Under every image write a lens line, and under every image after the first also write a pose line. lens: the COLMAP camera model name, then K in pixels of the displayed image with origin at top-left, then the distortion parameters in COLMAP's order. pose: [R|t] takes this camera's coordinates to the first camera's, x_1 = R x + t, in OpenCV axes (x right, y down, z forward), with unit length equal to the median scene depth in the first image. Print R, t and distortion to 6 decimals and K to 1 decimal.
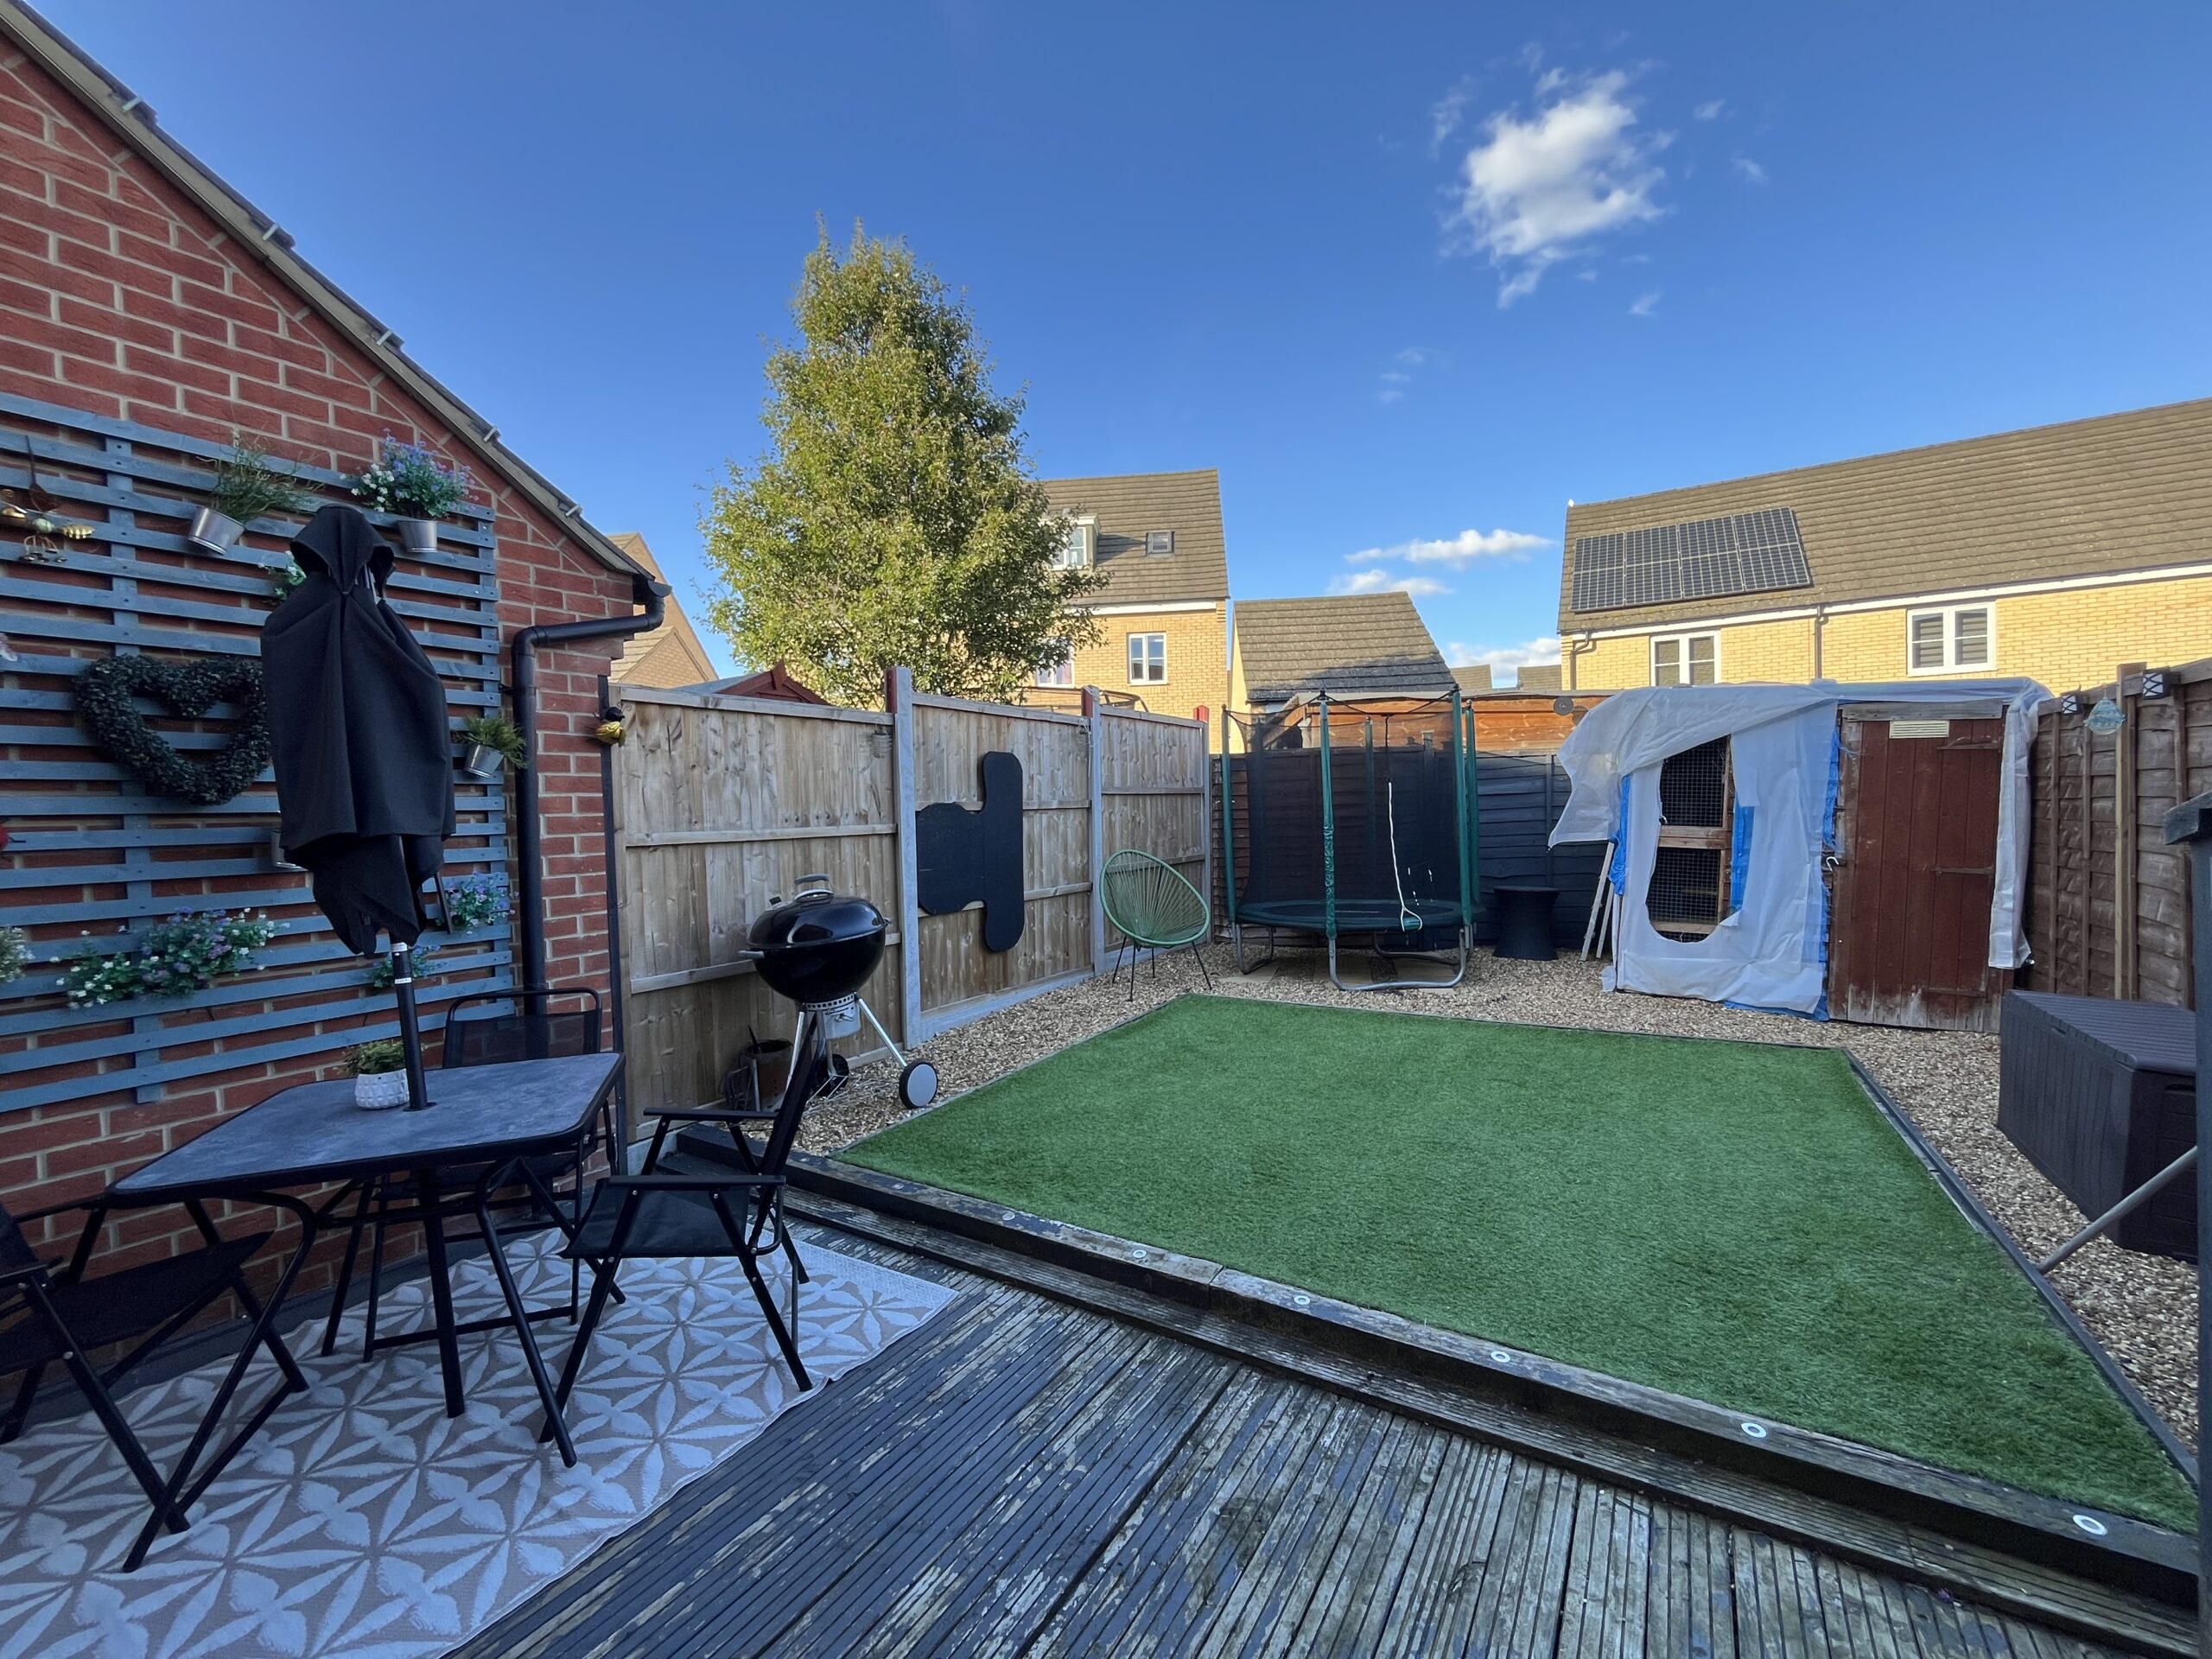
lens RADIAL K [[906.0, 0, 1109.4], [0, 906.0, 828.8], [0, 0, 1]] dist [0.001649, -0.000138]
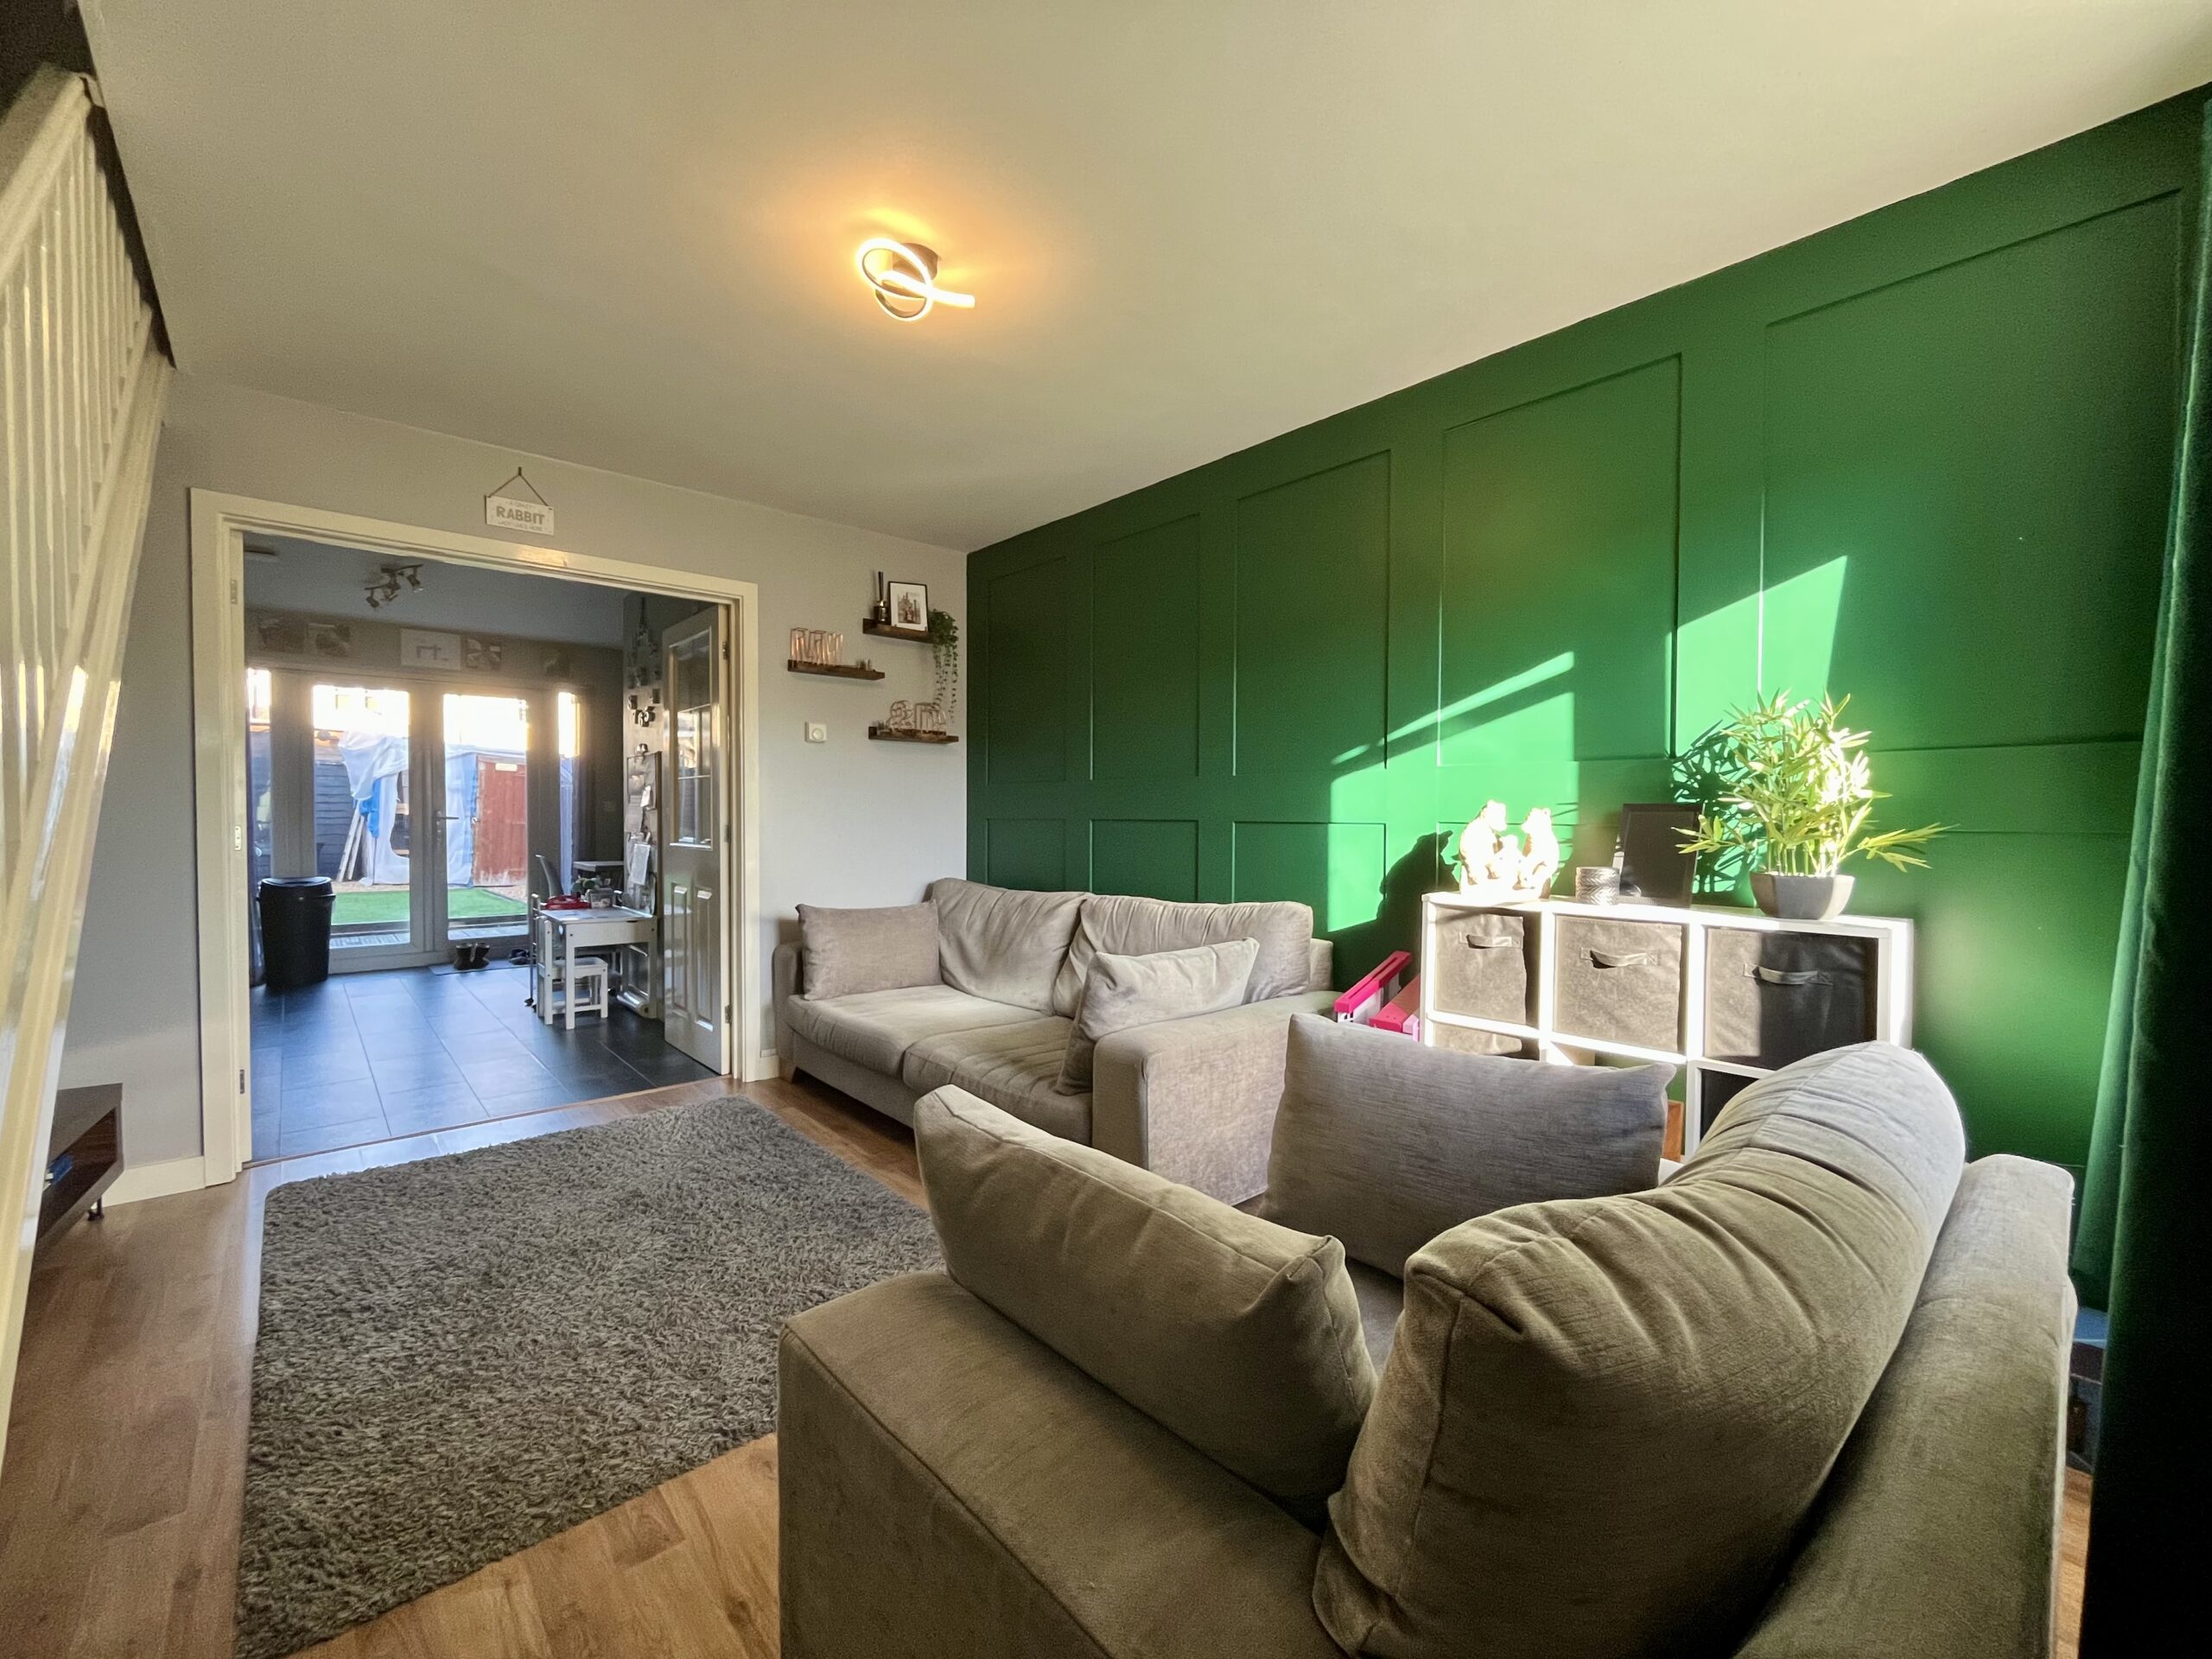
lens RADIAL K [[906.0, 0, 1100.3], [0, 906.0, 833.6], [0, 0, 1]] dist [0.001649, -0.000138]
pose [[0.278894, 0.000382, 0.960322, -1.000603], [0.008784, 0.999957, -0.002948, 0.090781], [-0.960282, 0.009258, 0.278878, -1.205328]]
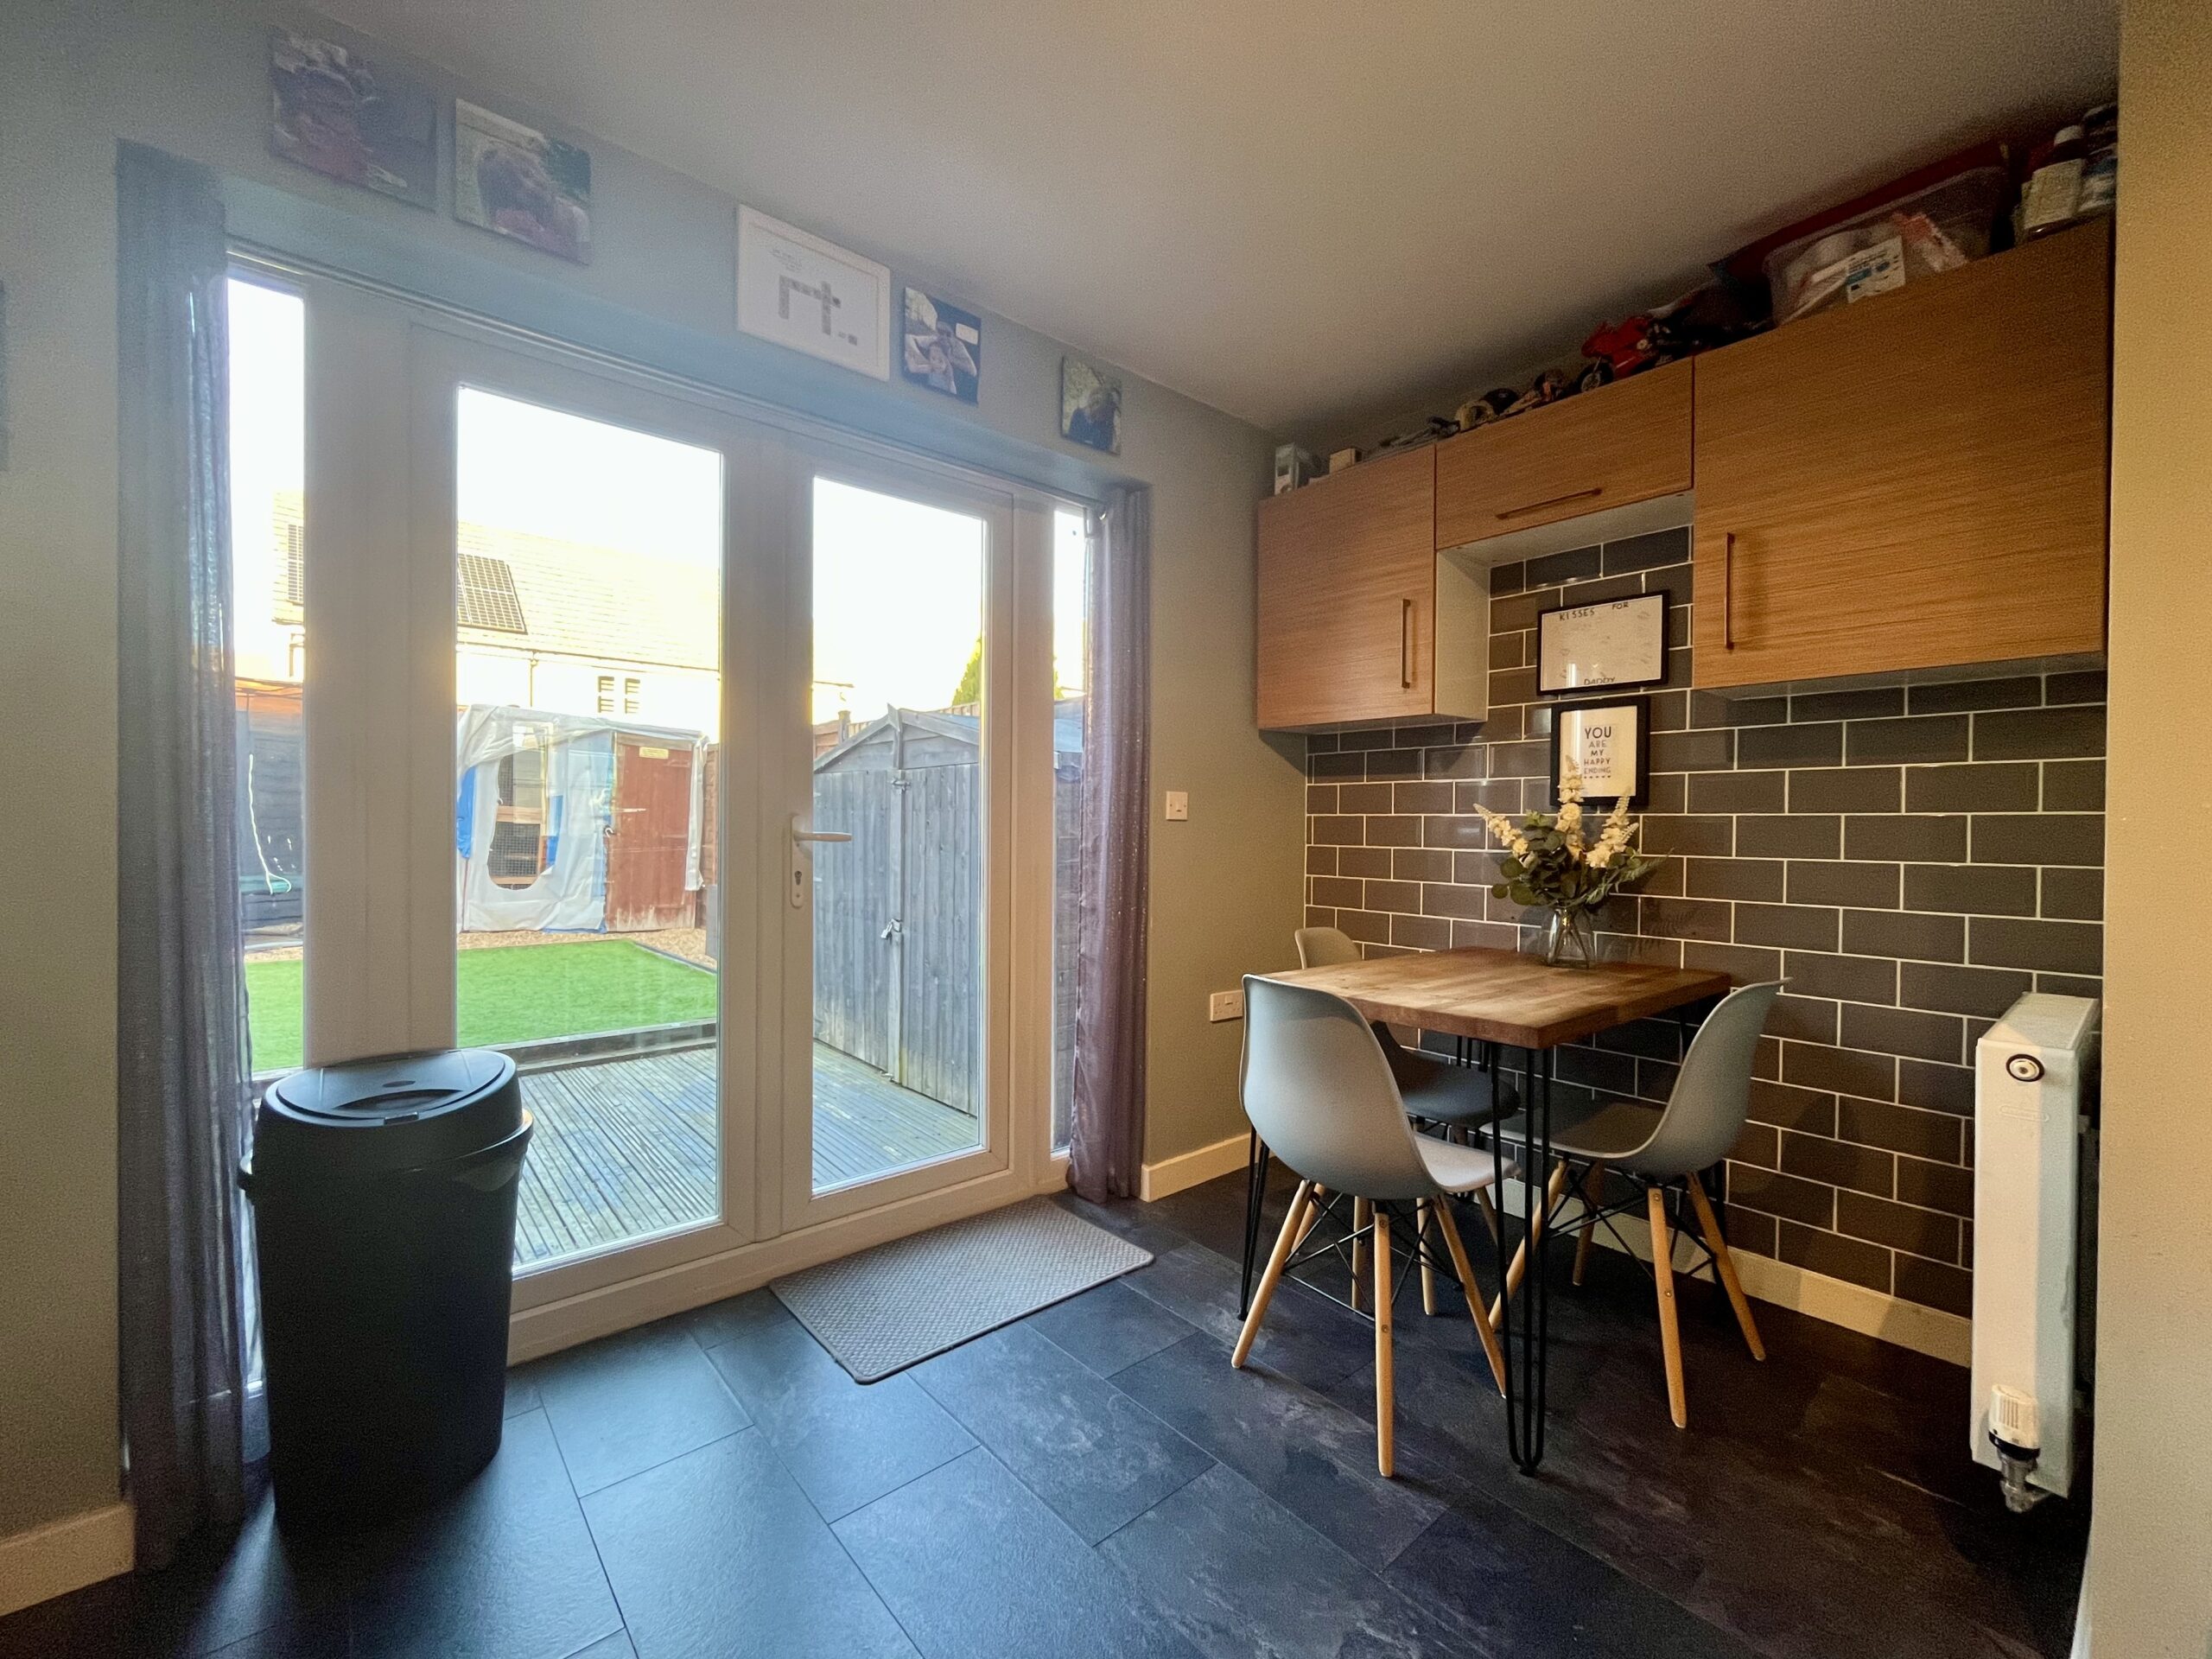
lens RADIAL K [[906.0, 0, 1105.7], [0, 906.0, 846.7], [0, 0, 1]] dist [0.001649, -0.000138]
pose [[0.295008, 0.001849, 0.955493, -0.440438], [0.002006, 0.999995, -0.002555, 0.065648], [-0.955493, 0.002671, 0.295003, -0.283623]]
